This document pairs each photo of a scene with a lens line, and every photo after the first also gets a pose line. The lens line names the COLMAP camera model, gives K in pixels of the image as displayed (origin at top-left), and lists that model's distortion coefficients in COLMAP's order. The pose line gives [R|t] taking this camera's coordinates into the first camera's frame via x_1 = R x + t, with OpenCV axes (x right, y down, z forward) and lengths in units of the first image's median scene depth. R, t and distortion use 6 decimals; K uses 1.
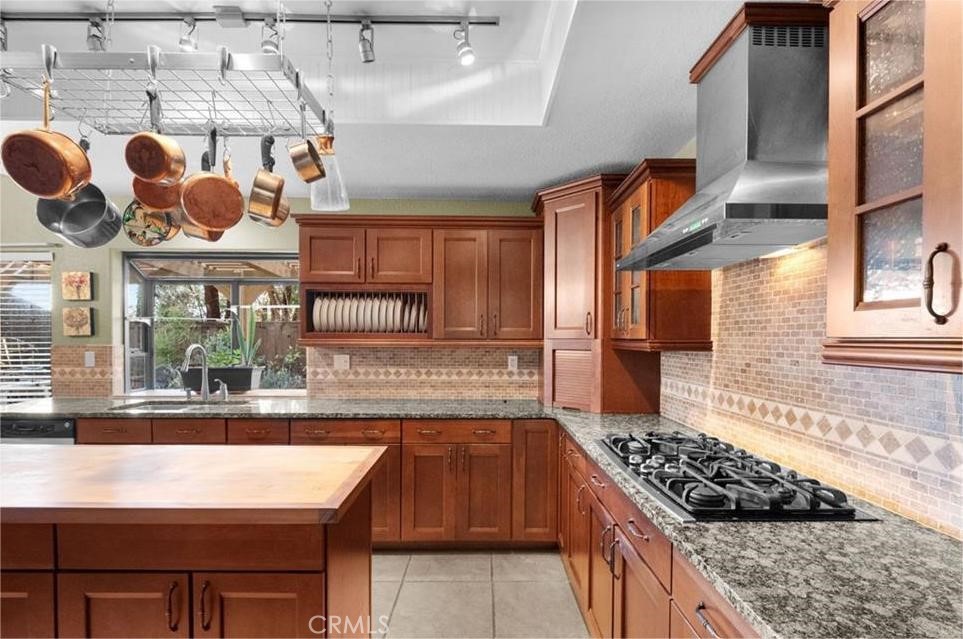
lens RADIAL K [[461.2, 0, 494.0], [0, 461.2, 338.5], [0, 0, 1]] dist [0.015876, -0.000356]
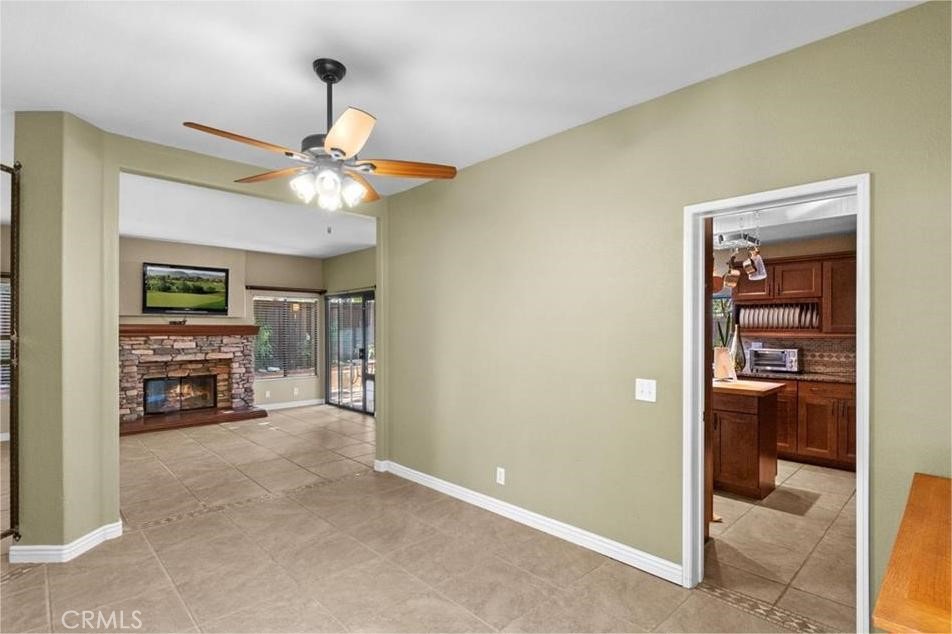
lens RADIAL K [[471.8, 0, 490.1], [0, 471.8, 335.2], [0, 0, 1]] dist [0.000067, 0.000123]
pose [[0.687849, 0.002182, -0.725851, 0.232847], [-0.003005, 0.999995, 0.000159, 0.012247], [0.725848, 0.002072, 0.687852, -0.839053]]
